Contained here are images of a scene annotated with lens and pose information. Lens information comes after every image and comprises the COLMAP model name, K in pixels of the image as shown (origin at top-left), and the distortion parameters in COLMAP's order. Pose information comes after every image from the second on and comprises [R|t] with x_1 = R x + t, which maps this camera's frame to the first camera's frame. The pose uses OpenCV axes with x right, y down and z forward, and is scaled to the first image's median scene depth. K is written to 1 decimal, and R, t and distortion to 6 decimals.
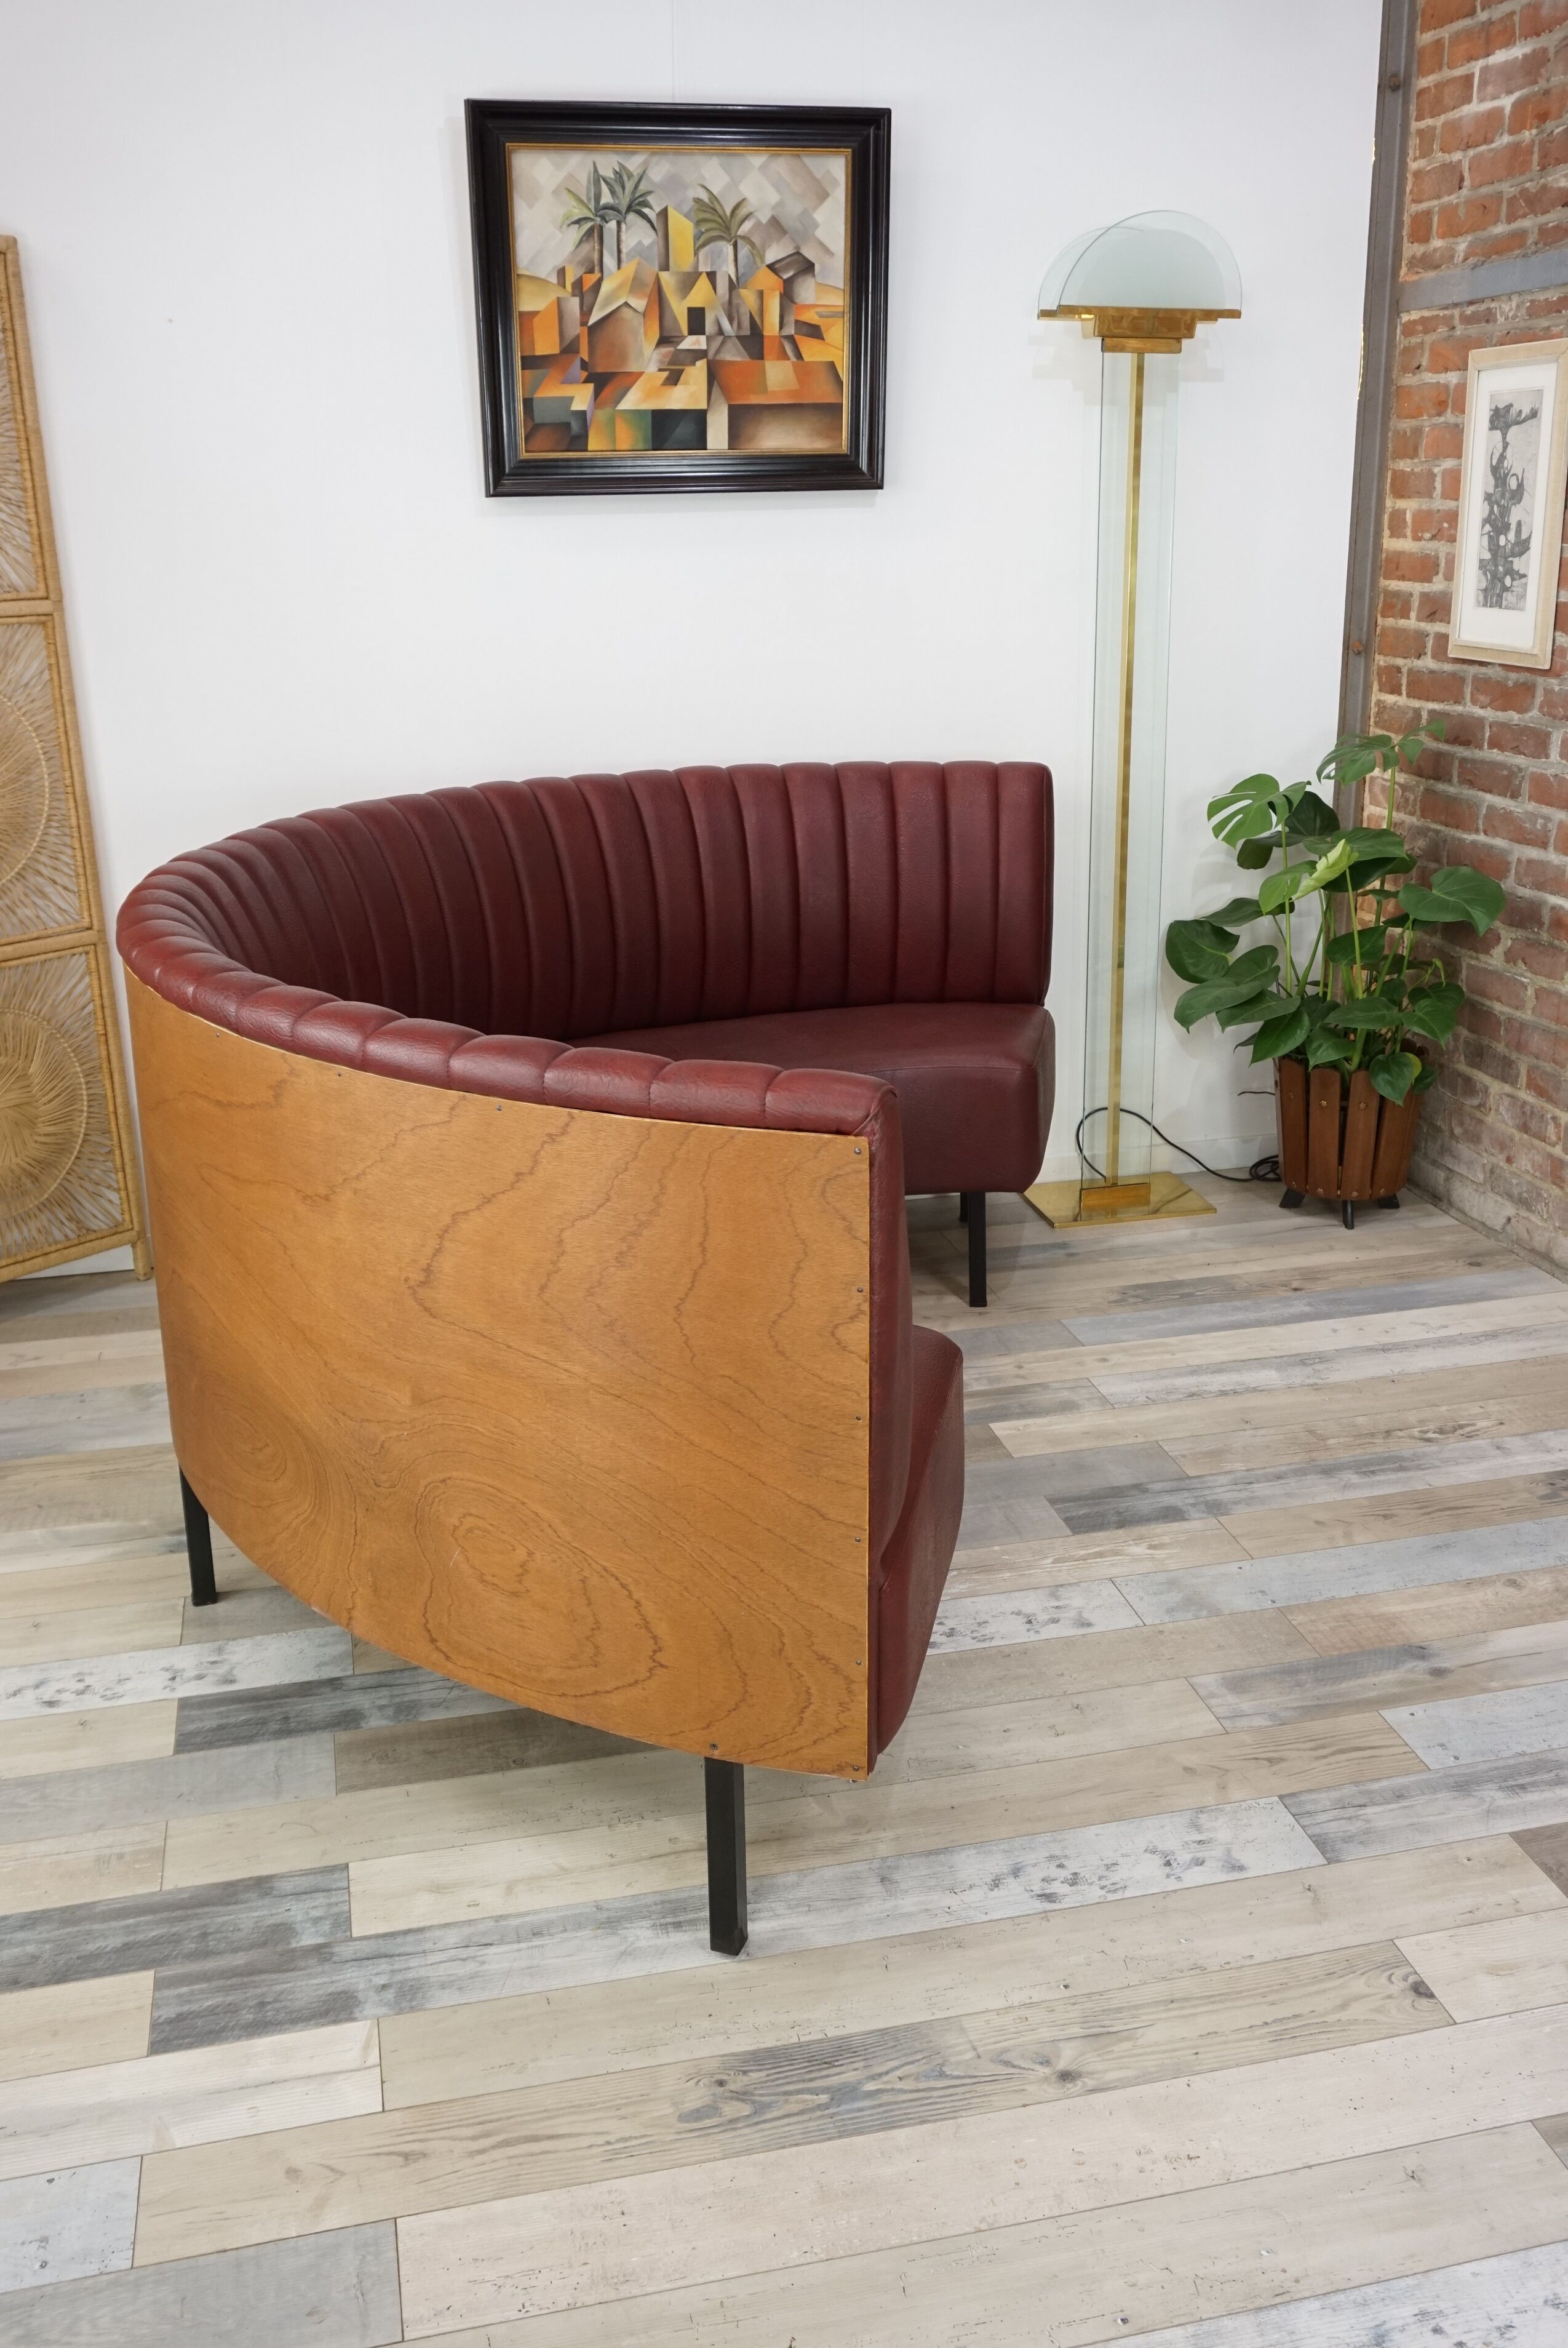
lens RADIAL K [[2012.2, 0, 763.5], [0, 2012.2, 1189.0], [0, 0, 1]] dist [-0.043086, 0.031140]
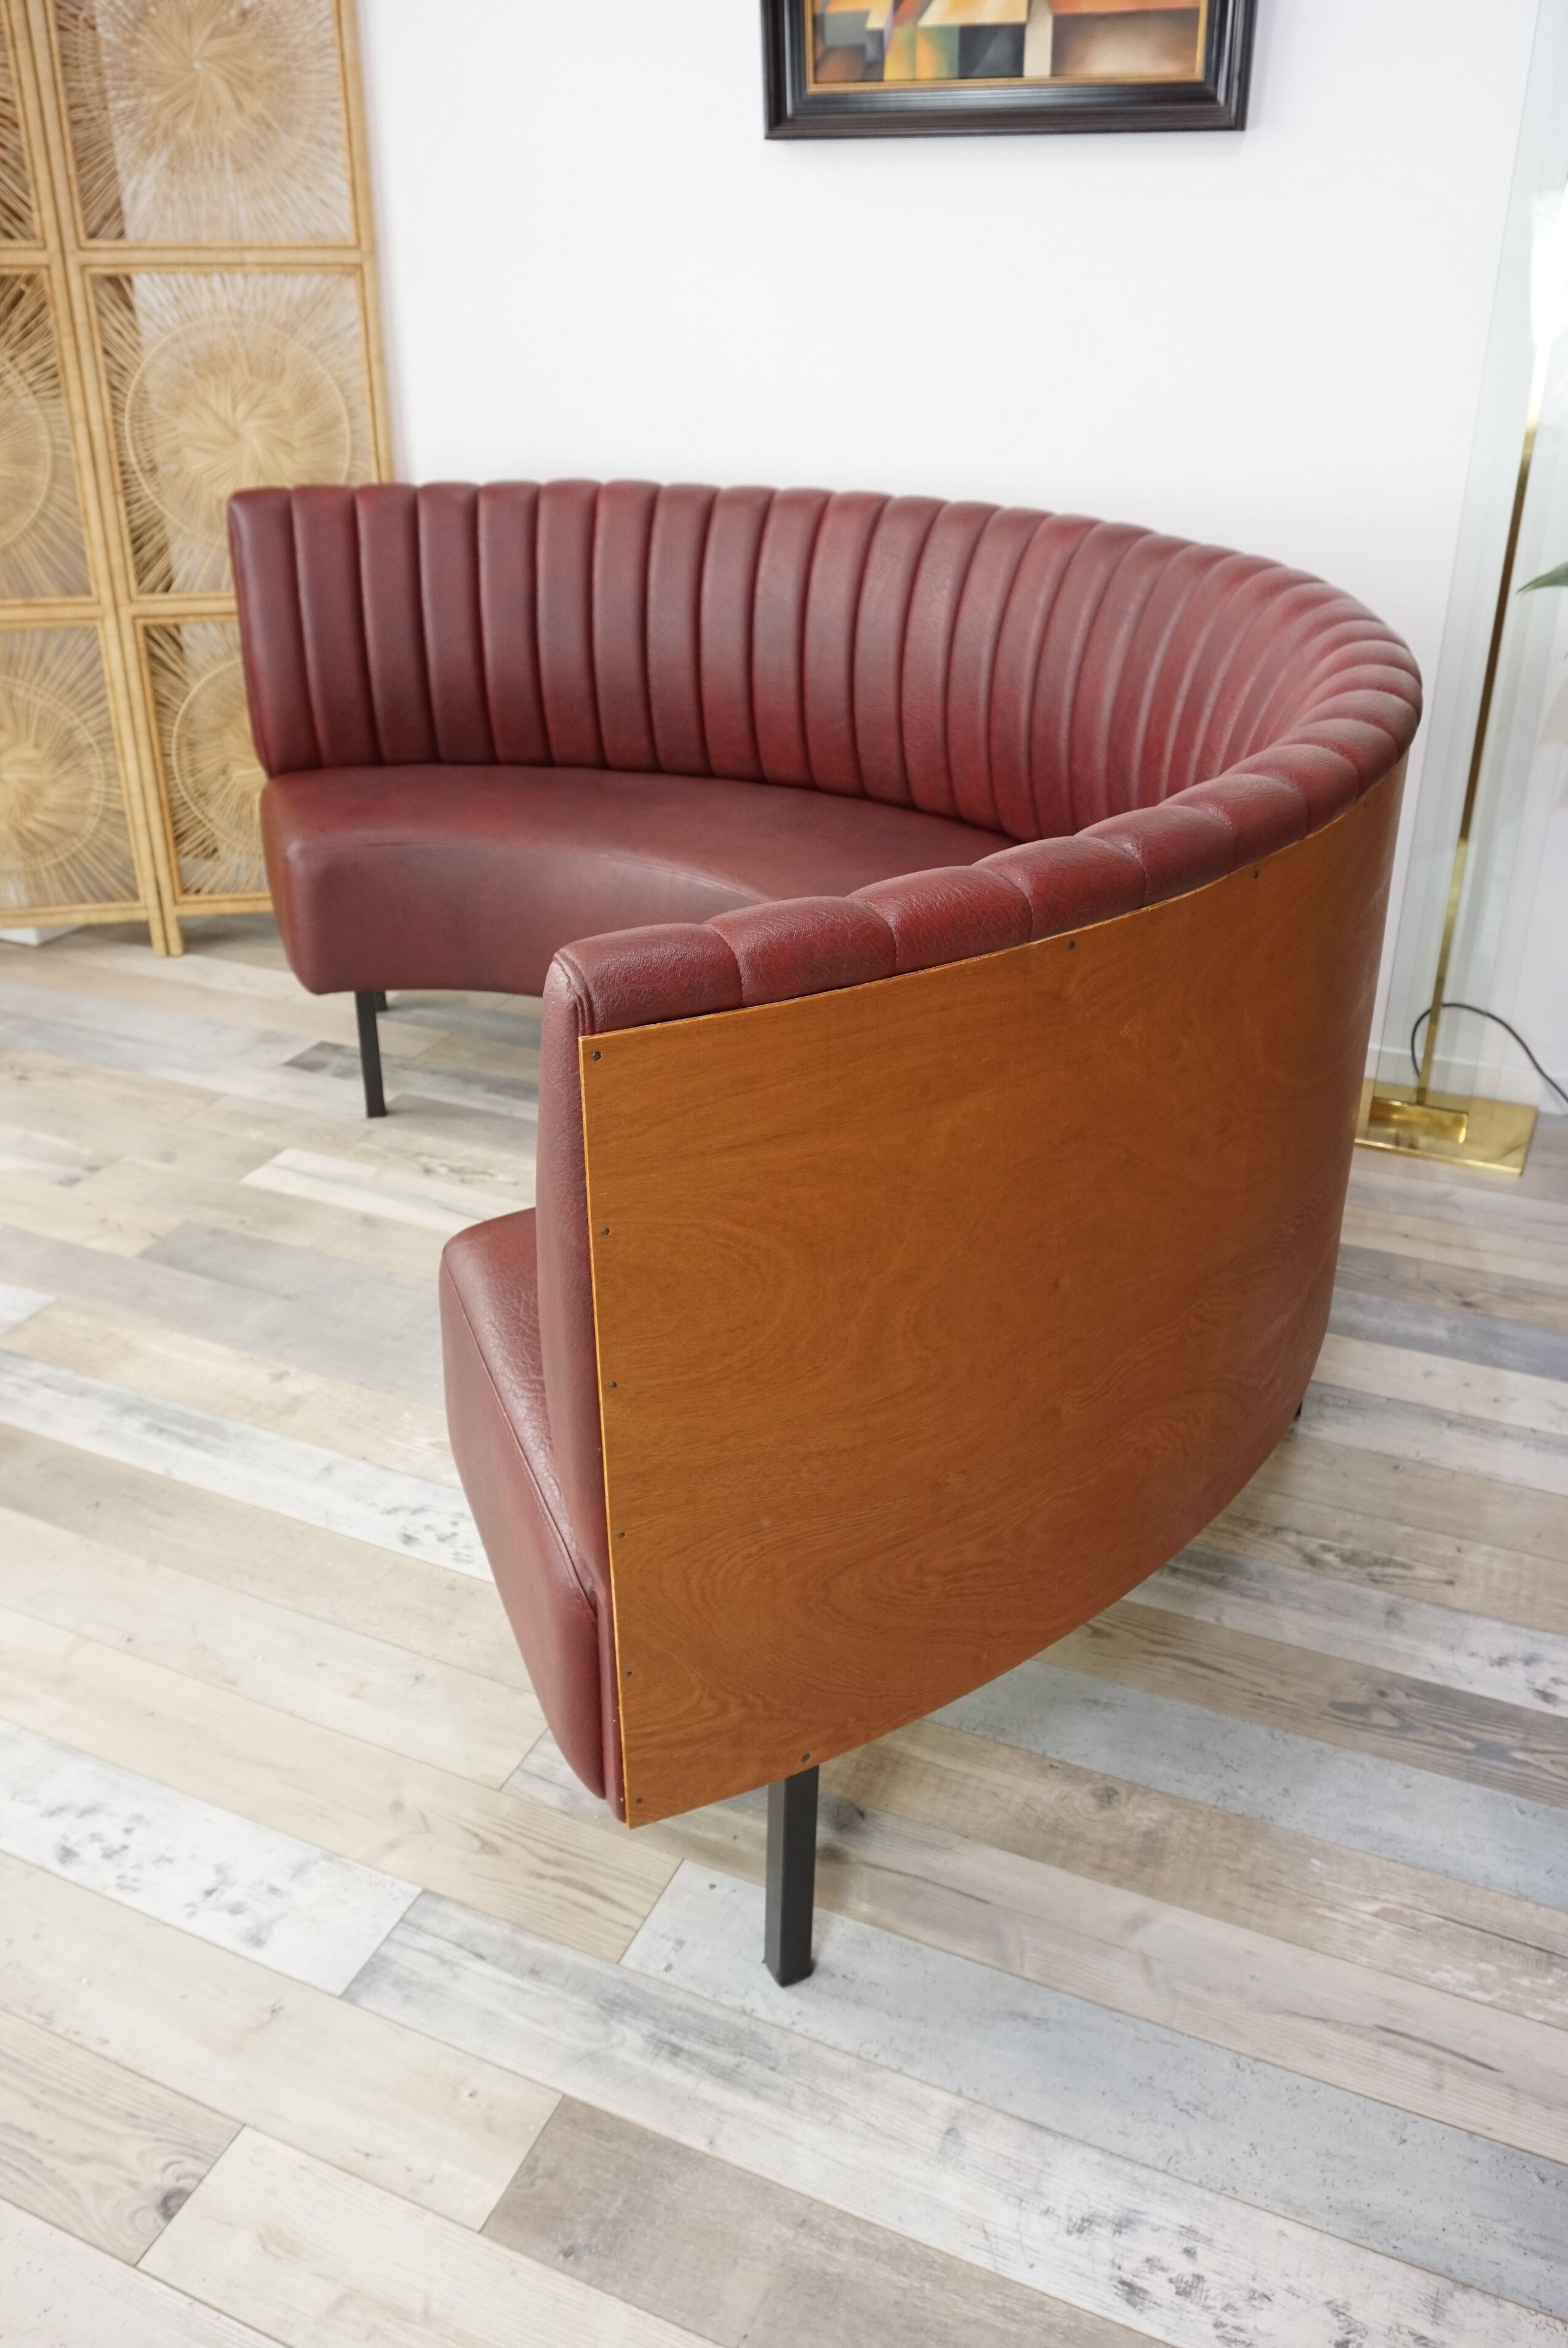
lens RADIAL K [[1858.0, 0, 777.1], [0, 1858.0, 1178.1], [0, 0, 1]] dist [-0.046446, 0.036463]
pose [[0.798108, 0.291543, -0.527283, 0.420892], [-0.205961, 0.954430, 0.215971, -0.090173], [0.566219, -0.063768, 0.821784, 0.322342]]
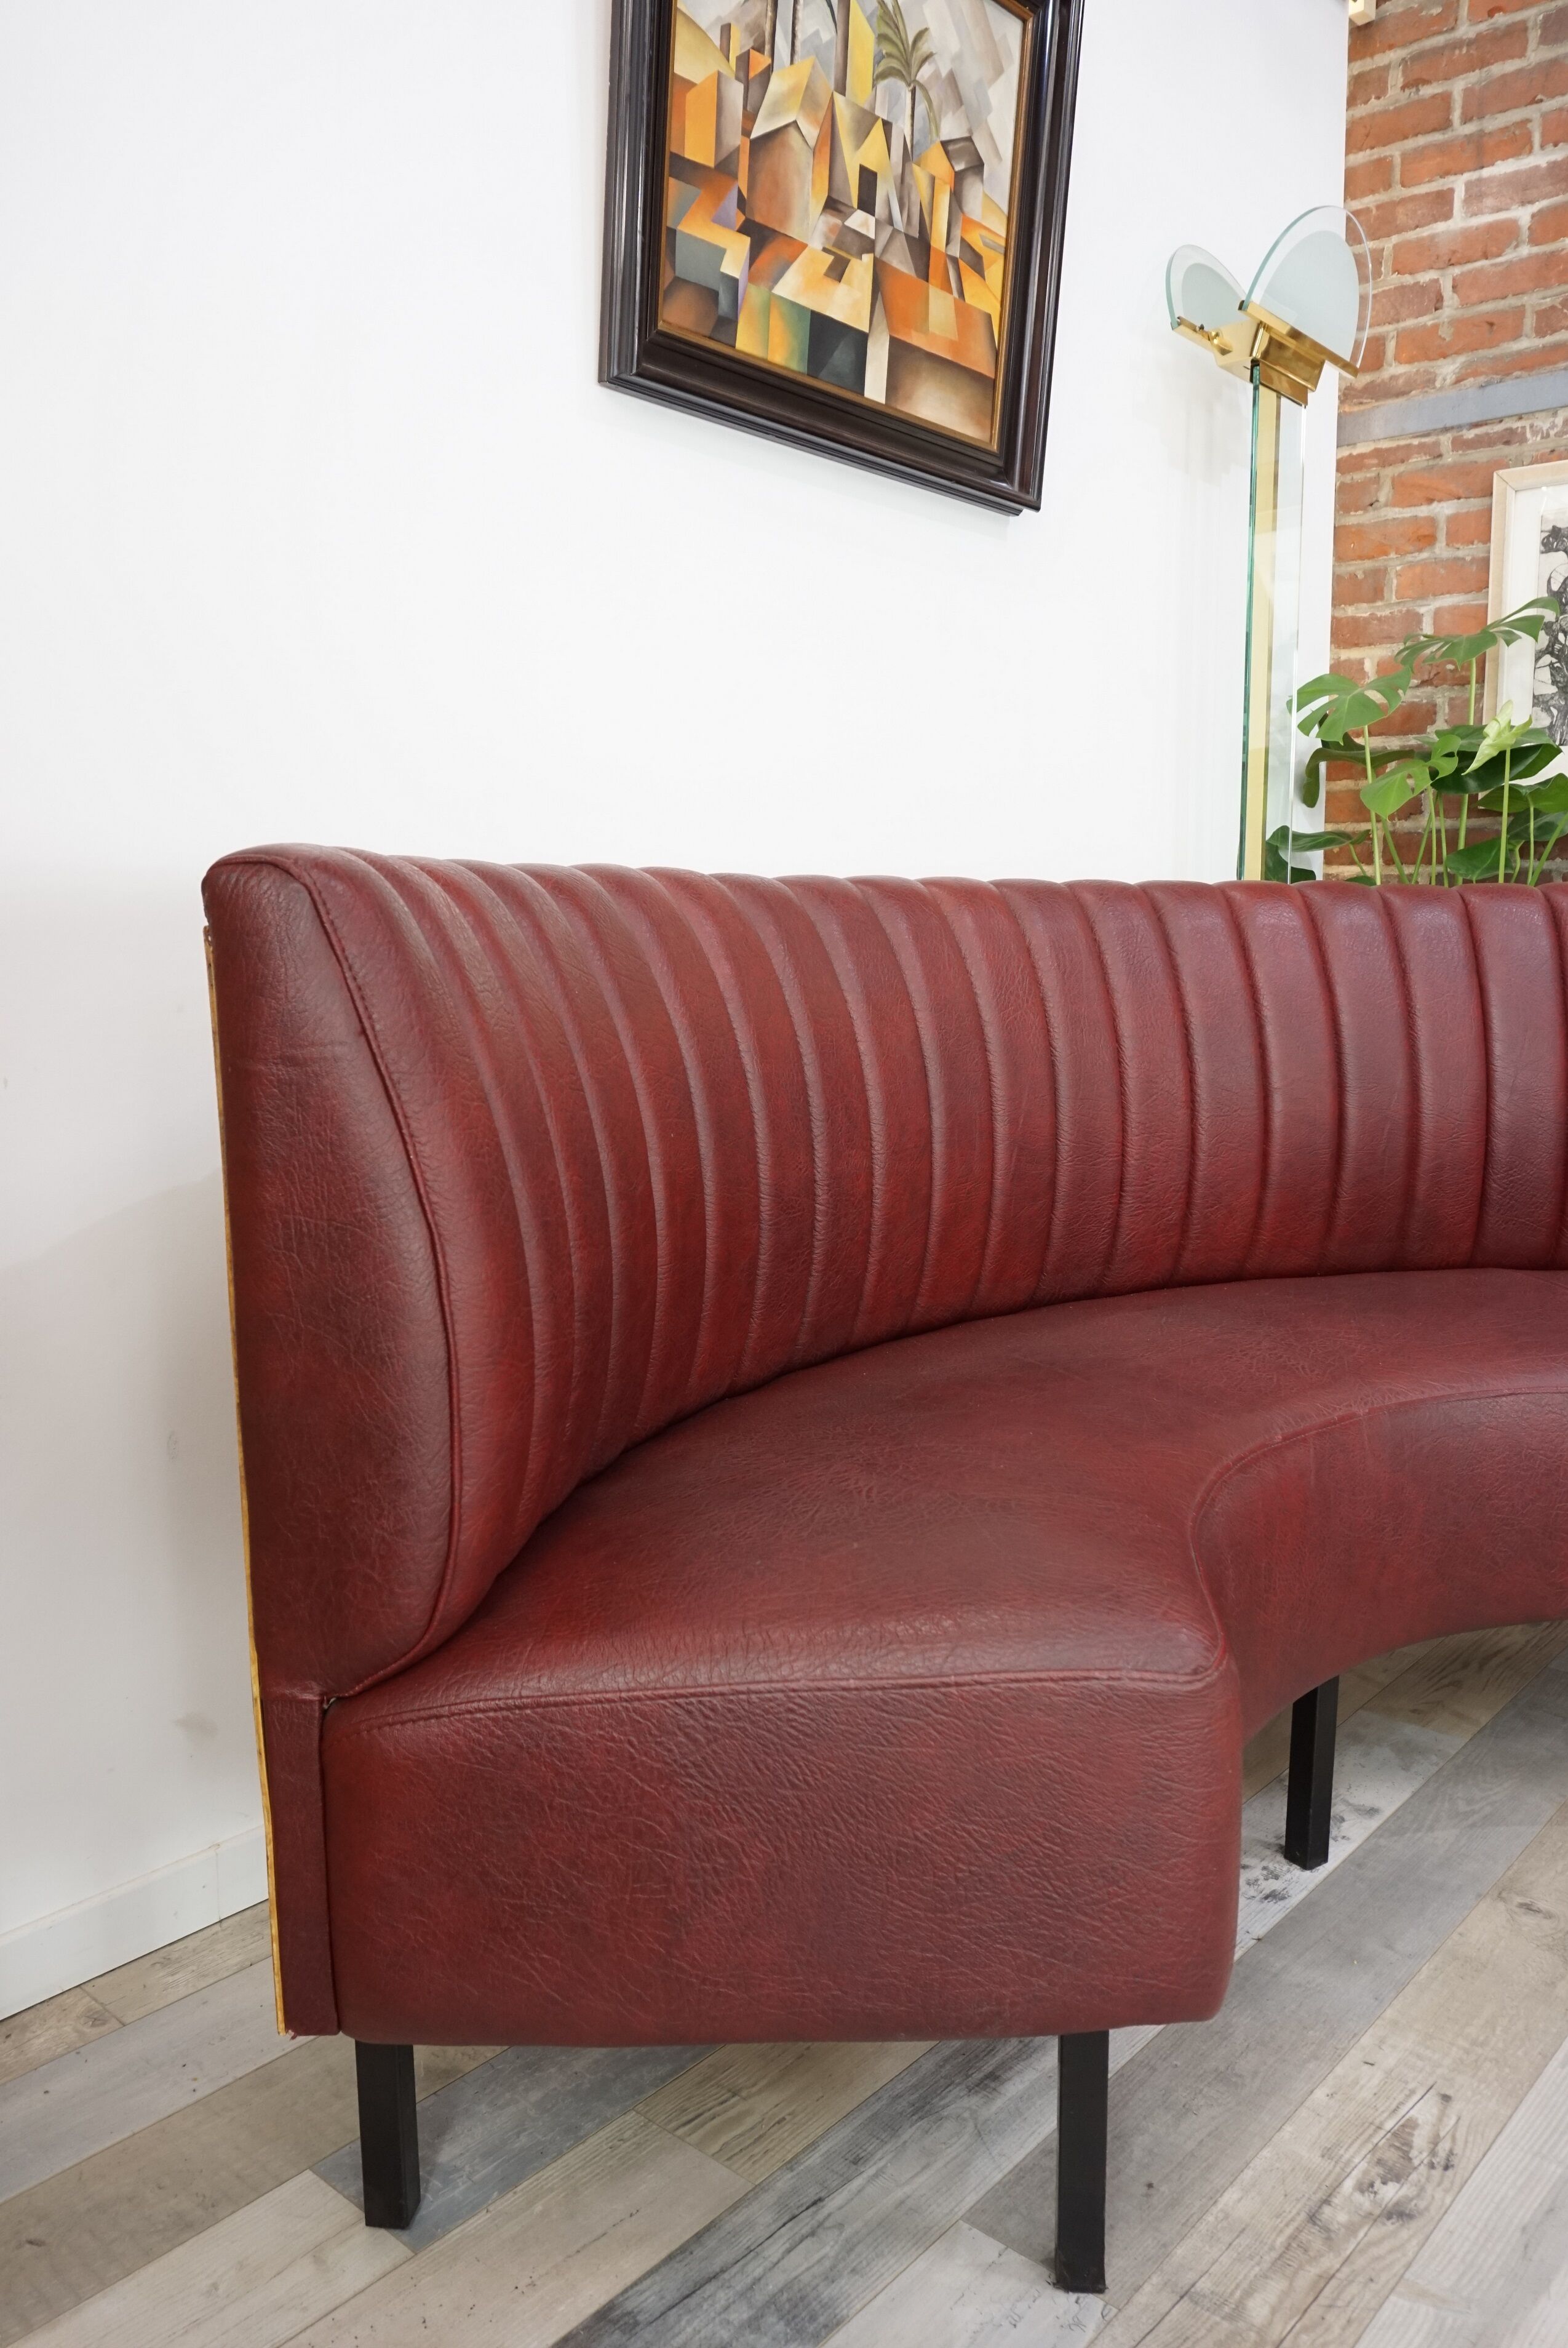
lens RADIAL K [[1737.6, 0, 782.1], [0, 1737.6, 1183.9], [0, 0, 1]] dist [-0.031744, 0.010494]
pose [[0.805228, -0.062784, 0.589633, -0.397618], [0.172698, 0.976102, -0.131908, -0.061637], [-0.567260, 0.208044, 0.796827, 0.651500]]
